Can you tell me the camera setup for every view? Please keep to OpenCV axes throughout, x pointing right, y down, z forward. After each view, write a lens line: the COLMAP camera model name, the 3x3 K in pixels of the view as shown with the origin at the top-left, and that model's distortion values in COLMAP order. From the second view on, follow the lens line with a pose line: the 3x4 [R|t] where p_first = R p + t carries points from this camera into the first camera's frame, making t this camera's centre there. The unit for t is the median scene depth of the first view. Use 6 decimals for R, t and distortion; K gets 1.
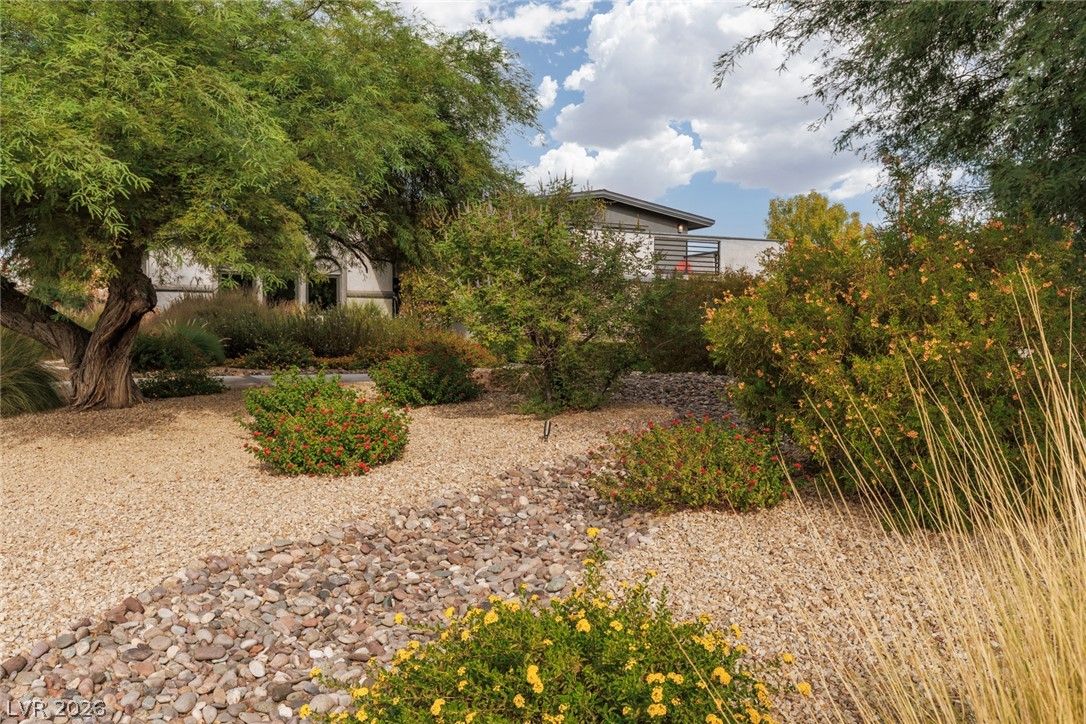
lens RADIAL K [[919.0, 0, 539.2], [0, 919.0, 361.4], [0, 0, 1]] dist [0.007613, -0.001967]
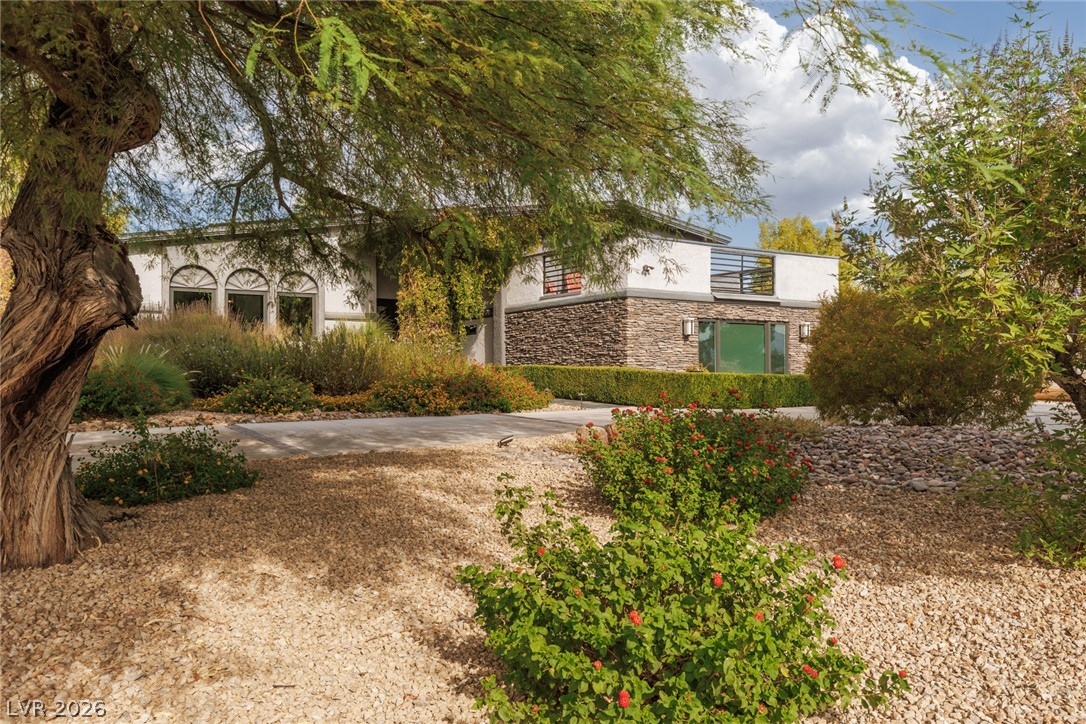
lens RADIAL K [[829.9, 0, 548.2], [0, 829.9, 362.0], [0, 0, 1]] dist [0.008731, 0.003858]
pose [[0.992645, -0.002562, 0.121033, -0.216641], [0.005717, 0.999653, -0.025729, -0.021020], [-0.120925, 0.026232, 0.992315, 0.471928]]
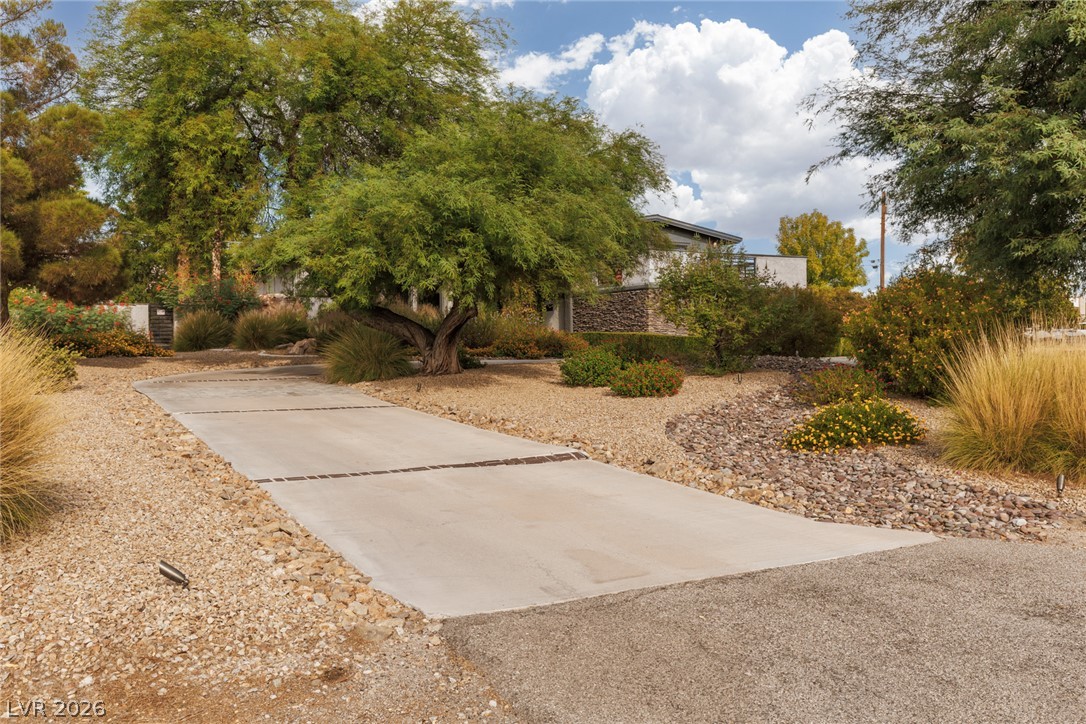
lens RADIAL K [[919.0, 0, 545.9], [0, 919.0, 357.4], [0, 0, 1]] dist [0.007613, -0.001967]
pose [[0.999450, -0.002778, 0.033054, -0.266986], [0.002827, 0.999995, -0.001450, 0.018227], [-0.033050, 0.001543, 0.999453, -0.525167]]
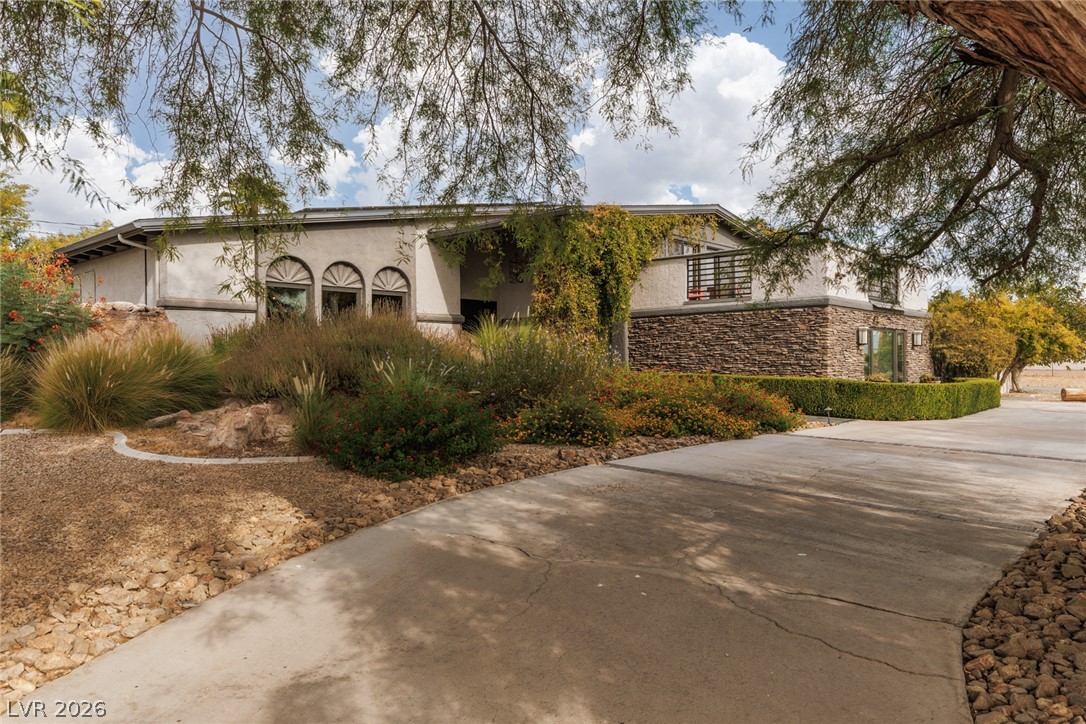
lens RADIAL K [[728.0, 0, 537.2], [0, 728.0, 364.2], [0, 0, 1]] dist [-0.003458, -0.000195]
pose [[0.927615, -0.008035, 0.373451, -0.761525], [0.012106, 0.999890, -0.008556, -0.061871], [-0.373341, 0.012458, 0.927611, 0.890155]]
